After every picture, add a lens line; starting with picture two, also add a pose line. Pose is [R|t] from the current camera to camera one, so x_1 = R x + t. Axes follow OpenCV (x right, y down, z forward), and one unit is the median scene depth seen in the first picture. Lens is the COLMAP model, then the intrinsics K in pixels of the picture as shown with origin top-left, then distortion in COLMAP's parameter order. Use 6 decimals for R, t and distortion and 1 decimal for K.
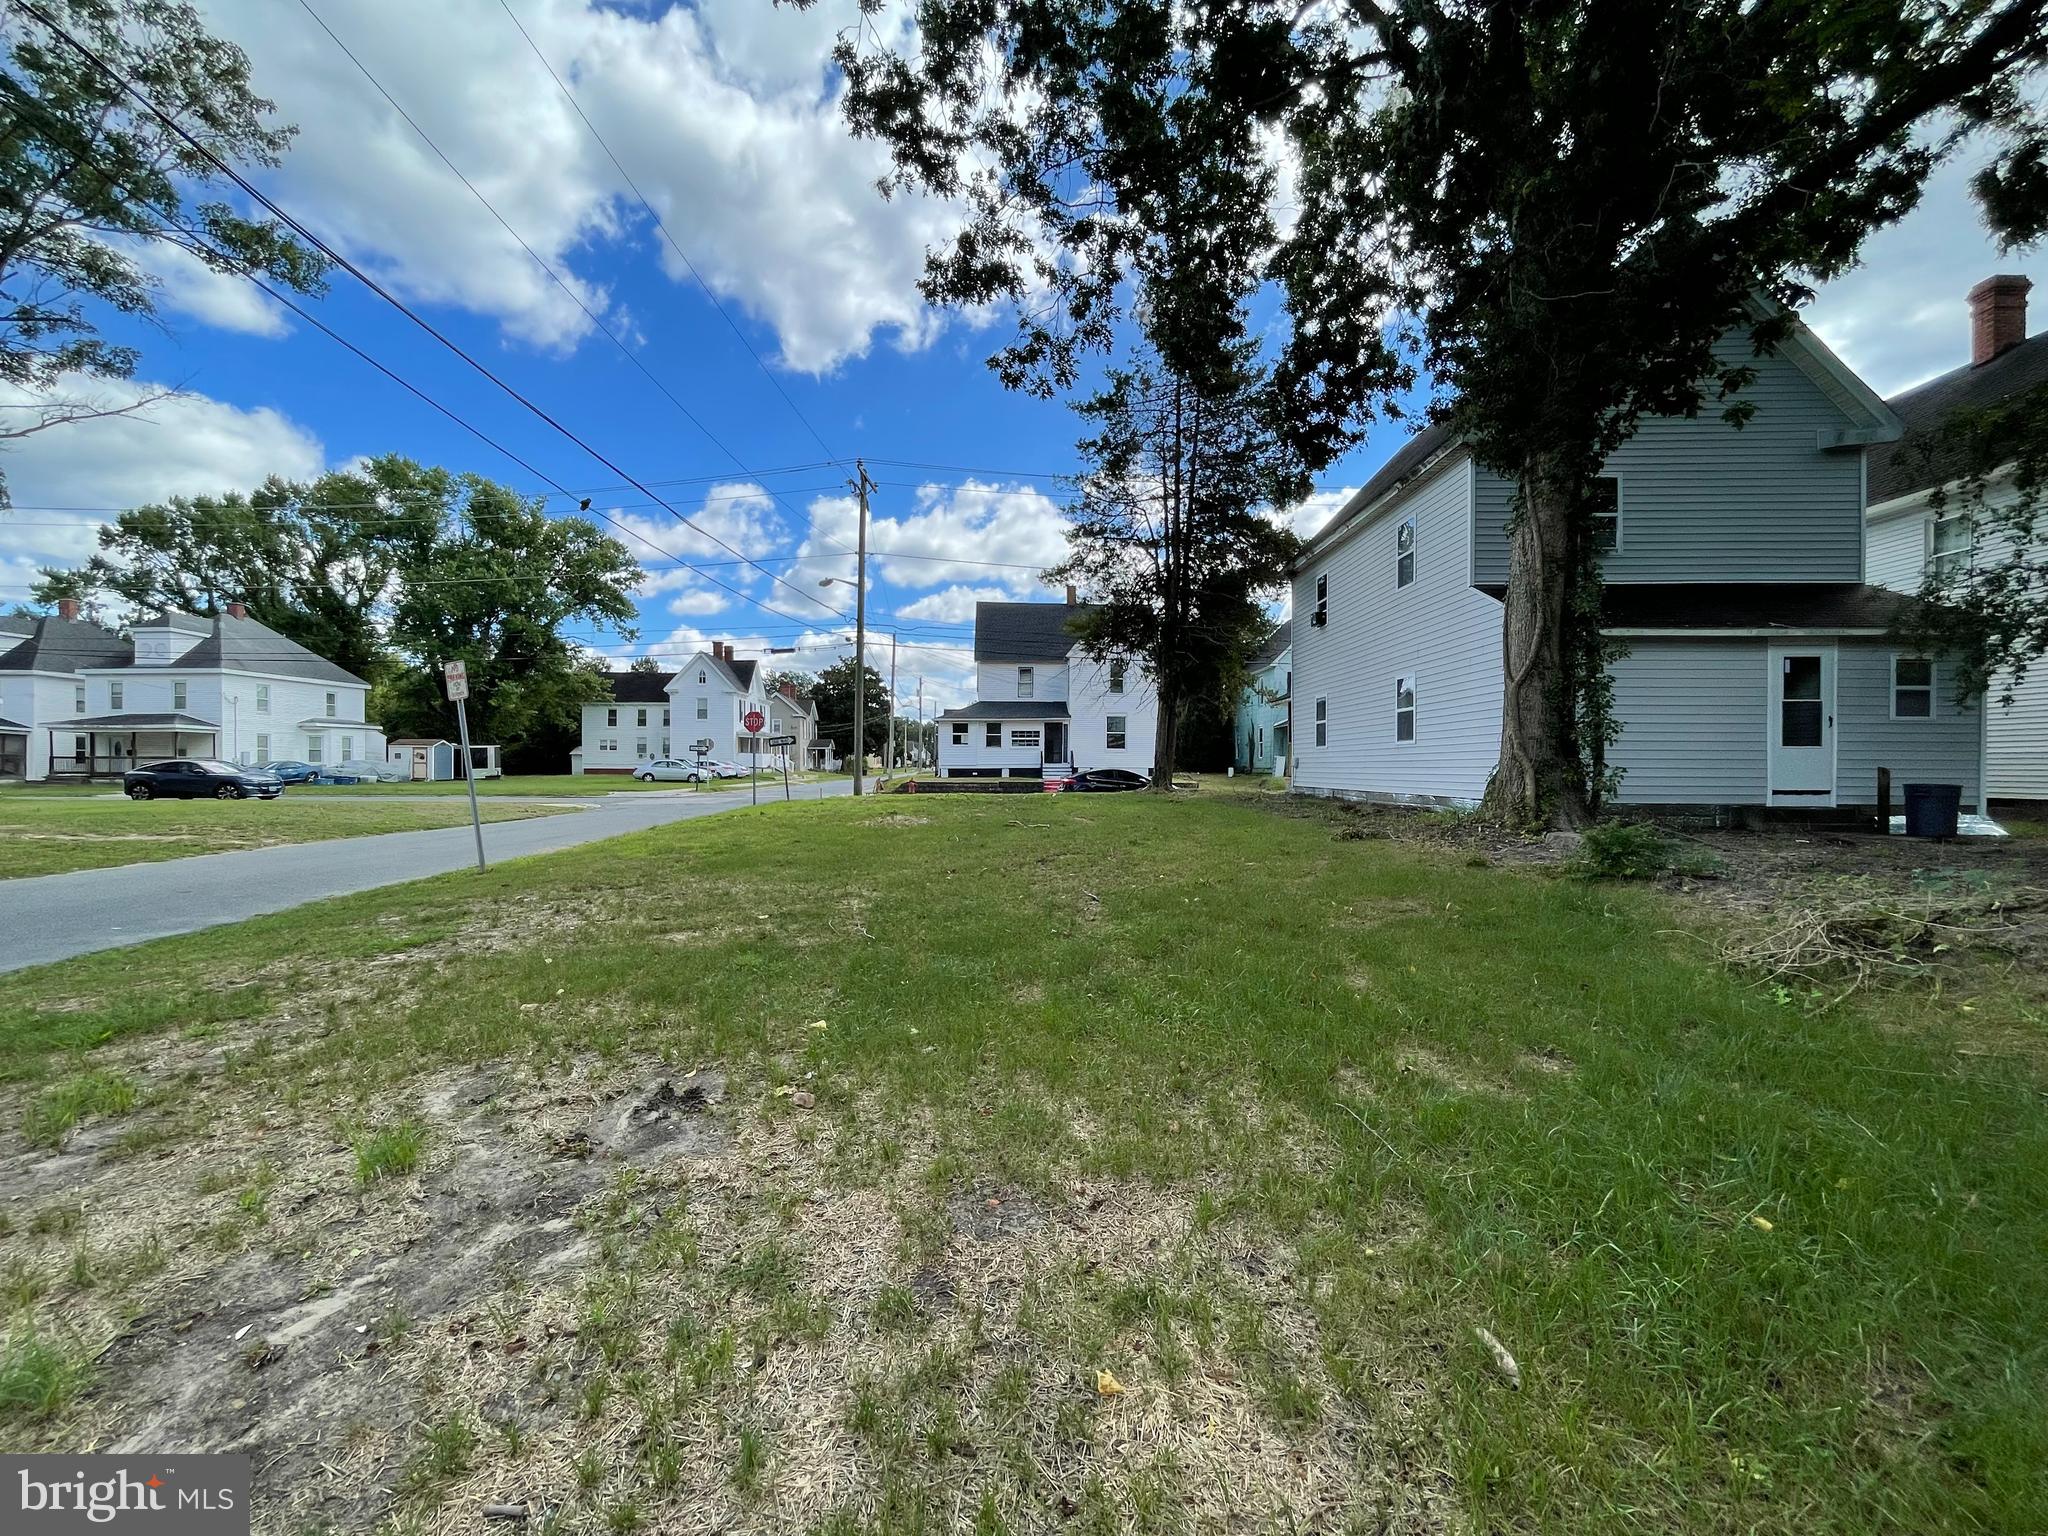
lens RADIAL K [[825.0, 0, 1029.0], [0, 825.0, 772.0], [0, 0, 1]] dist [0.003322, 0.000126]
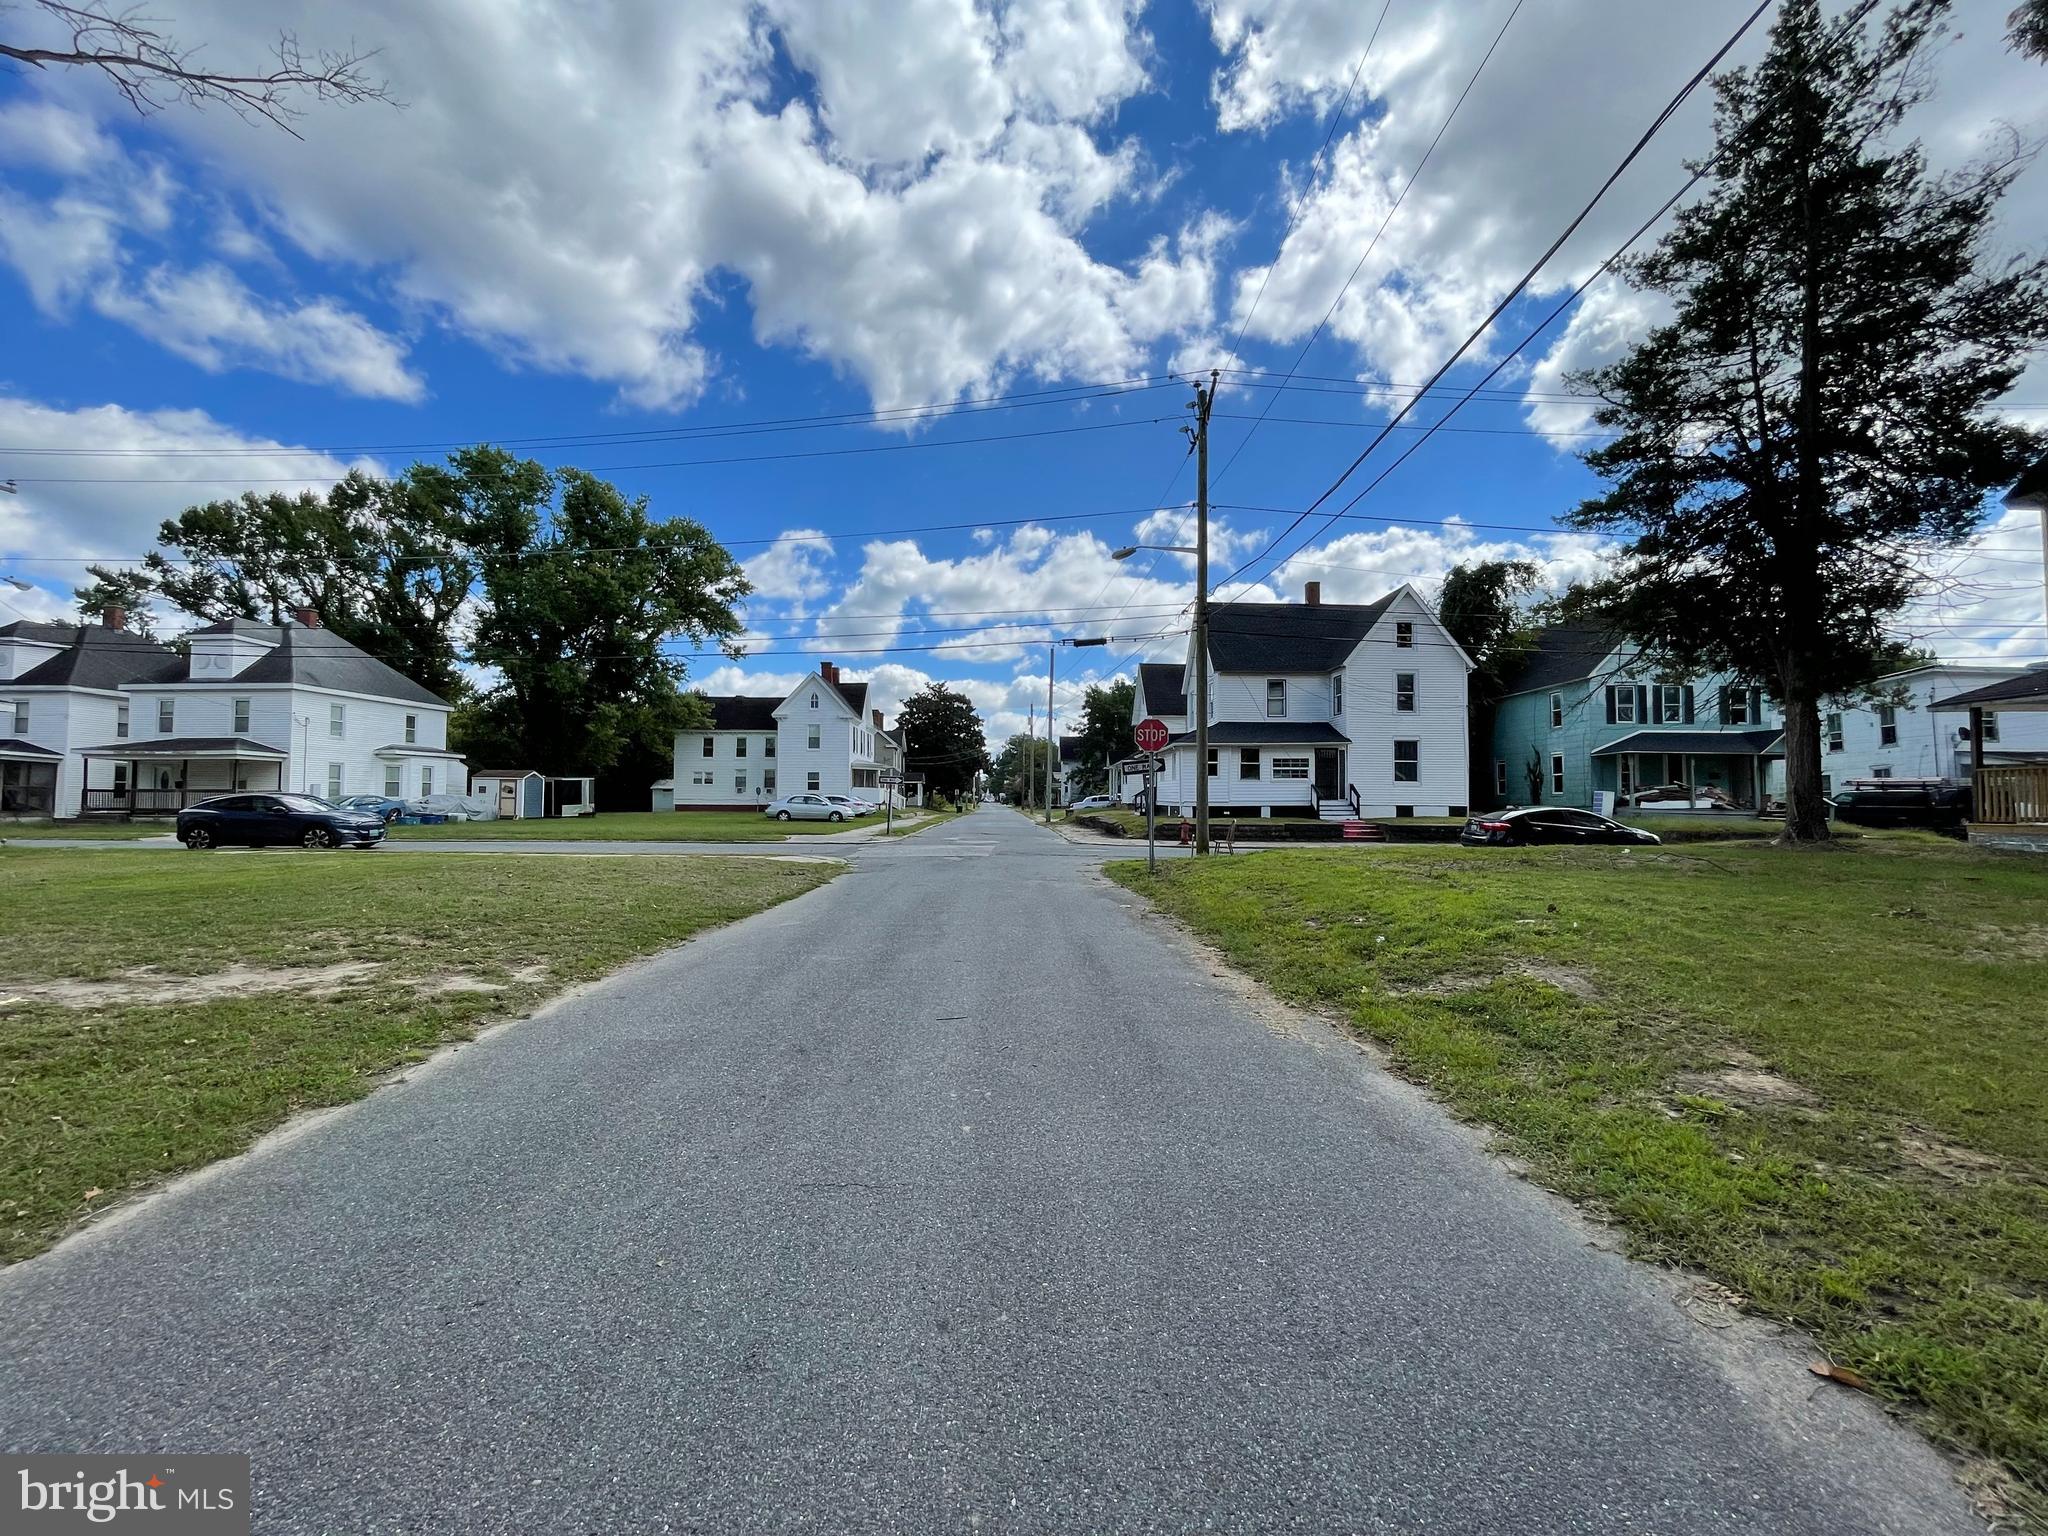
lens RADIAL K [[825.0, 0, 1021.8], [0, 825.0, 760.6], [0, 0, 1]] dist [0.003322, 0.000126]
pose [[0.999720, 0.001090, -0.023659, -0.188463], [-0.002451, 0.998339, -0.057567, -0.001835], [0.023557, 0.057609, 0.998061, 0.163147]]
